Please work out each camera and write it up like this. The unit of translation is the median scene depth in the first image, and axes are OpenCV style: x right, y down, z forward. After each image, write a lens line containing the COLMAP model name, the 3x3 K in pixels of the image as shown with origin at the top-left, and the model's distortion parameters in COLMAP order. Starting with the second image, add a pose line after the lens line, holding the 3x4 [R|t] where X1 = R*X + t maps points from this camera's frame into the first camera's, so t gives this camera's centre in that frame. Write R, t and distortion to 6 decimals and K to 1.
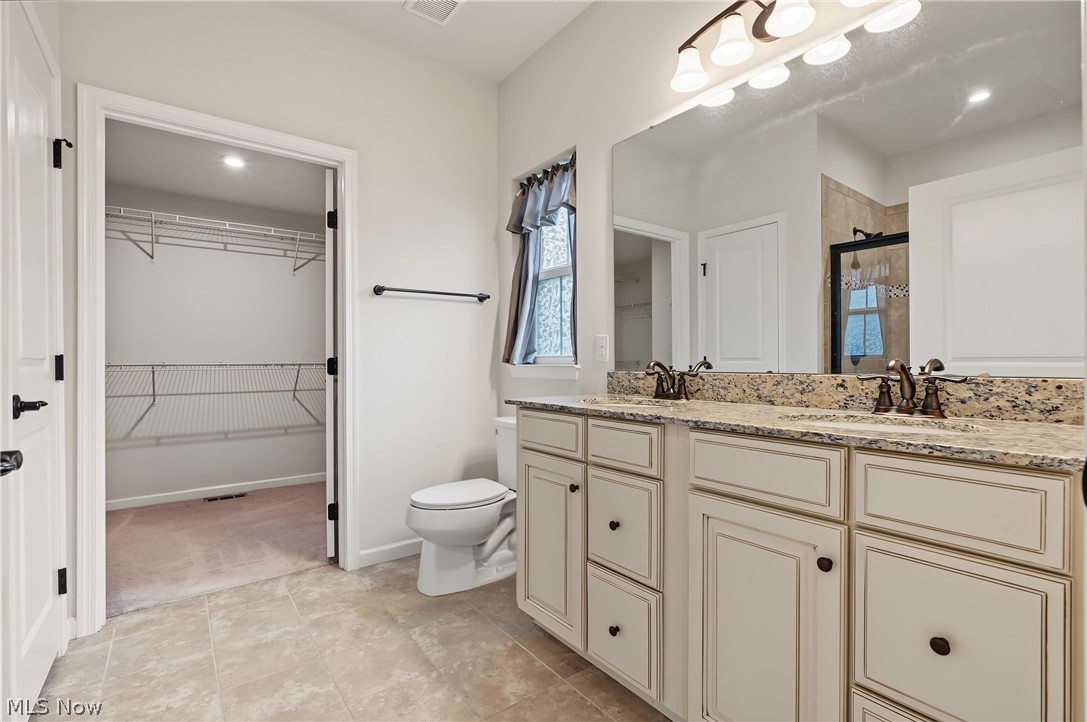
lens RADIAL K [[492.8, 0, 540.8], [0, 492.8, 364.2], [0, 0, 1]] dist [-0.007590, -0.000254]
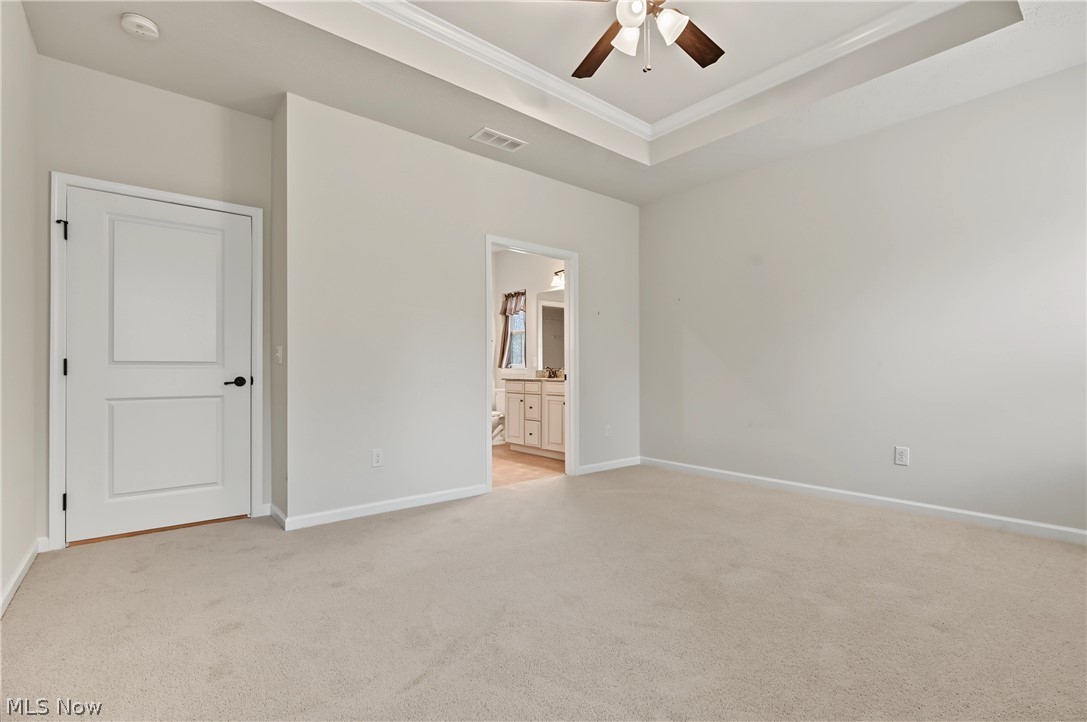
lens RADIAL K [[492.8, 0, 540.8], [0, 492.8, 364.2], [0, 0, 1]] dist [-0.007590, -0.000254]
pose [[0.998826, 0.001108, 0.048420, 0.023439], [-0.000702, 0.999964, -0.008415, 0.004643], [-0.048428, 0.008371, 0.998792, -1.921427]]
